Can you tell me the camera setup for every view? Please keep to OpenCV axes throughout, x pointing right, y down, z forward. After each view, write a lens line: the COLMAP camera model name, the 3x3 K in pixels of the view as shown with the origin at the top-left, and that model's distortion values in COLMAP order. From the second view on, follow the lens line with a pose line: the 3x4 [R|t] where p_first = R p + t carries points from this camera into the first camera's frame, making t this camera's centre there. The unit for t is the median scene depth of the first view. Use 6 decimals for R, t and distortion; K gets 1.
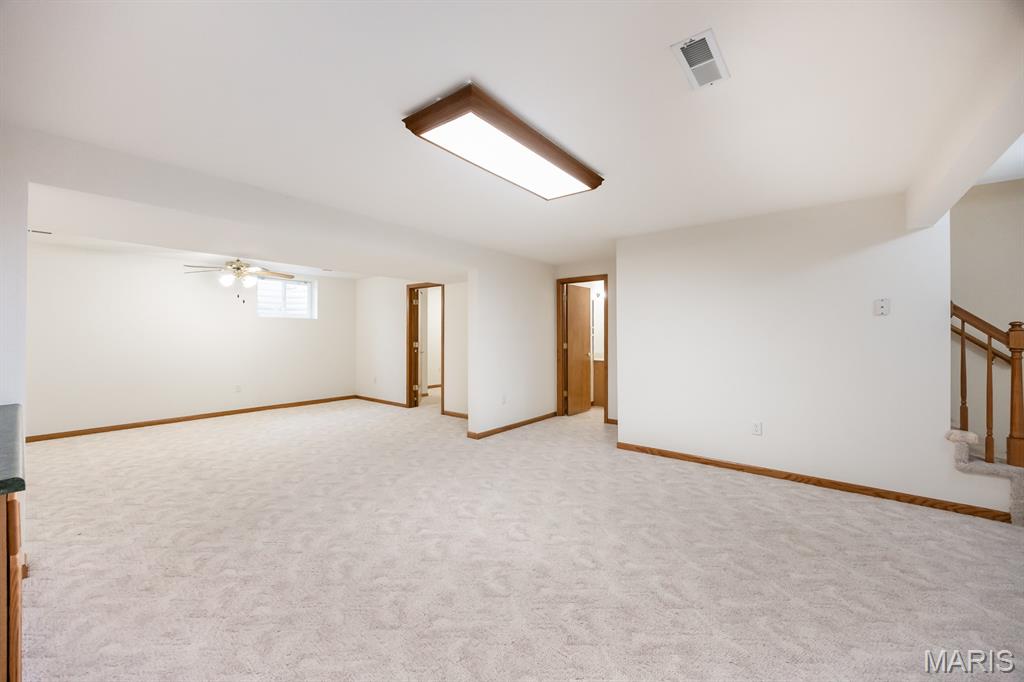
lens RADIAL K [[408.0, 0, 504.4], [0, 408.0, 333.1], [0, 0, 1]] dist [-0.011358, 0.000010]
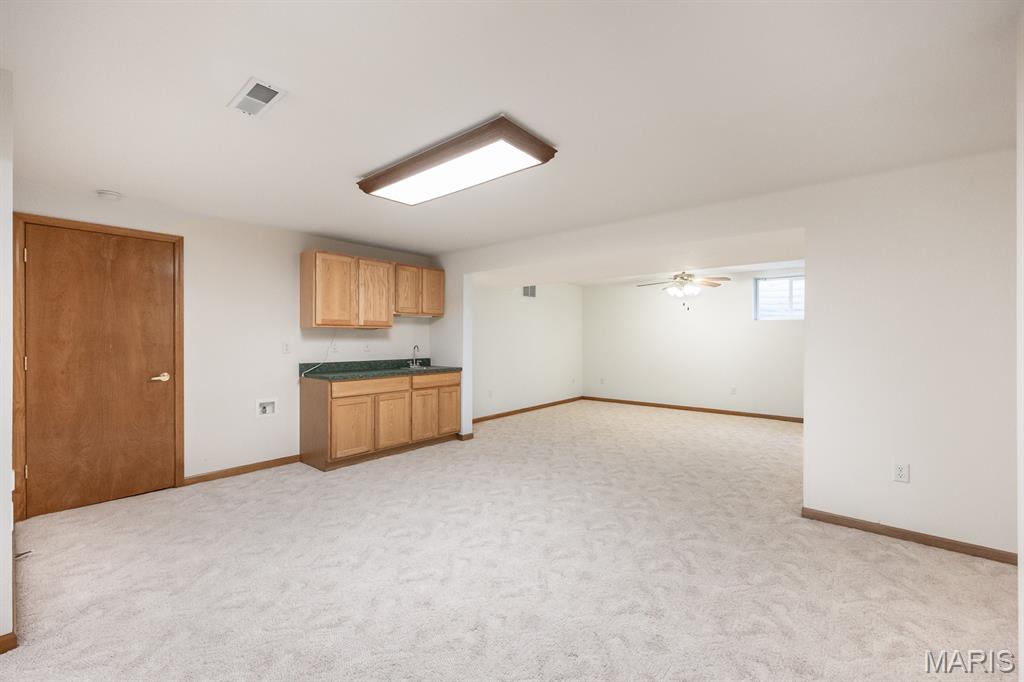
lens RADIAL K [[408.0, 0, 503.9], [0, 408.0, 345.0], [0, 0, 1]] dist [-0.011358, 0.000010]
pose [[-0.041560, 0.013863, -0.999040, 0.406691], [0.008327, 0.999874, 0.013528, -0.000120], [0.999101, -0.007756, -0.041670, 0.446004]]
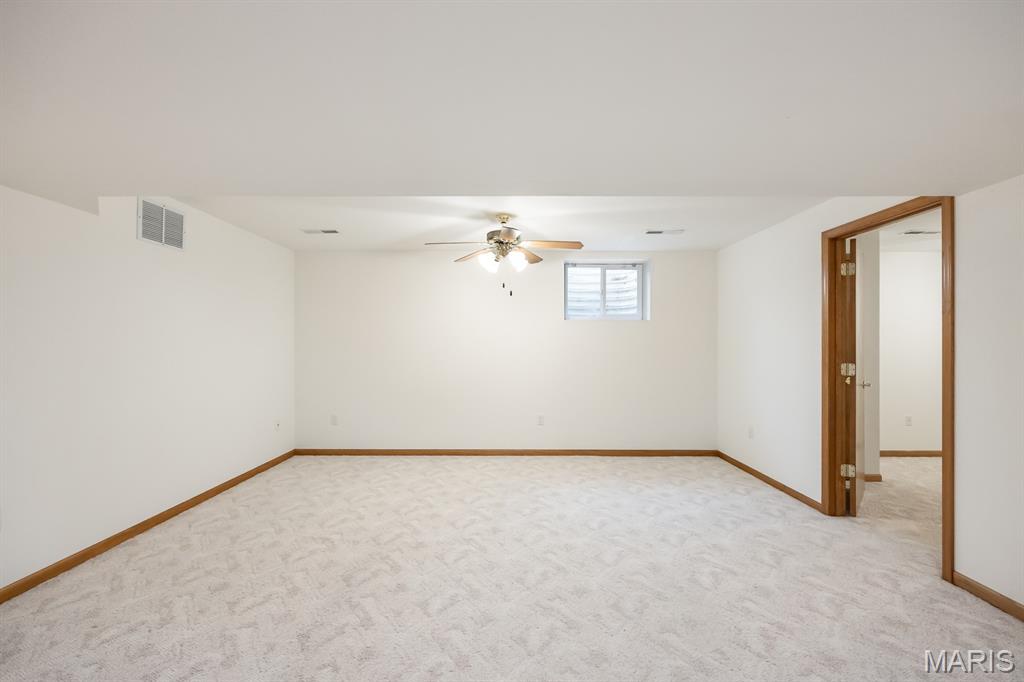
lens RADIAL K [[408.0, 0, 508.1], [0, 408.0, 346.0], [0, 0, 1]] dist [-0.011358, 0.000010]
pose [[0.617973, -0.002141, -0.786196, -0.112228], [0.009305, 0.999946, 0.004591, -0.001585], [0.786144, -0.010153, 0.617960, 0.491830]]
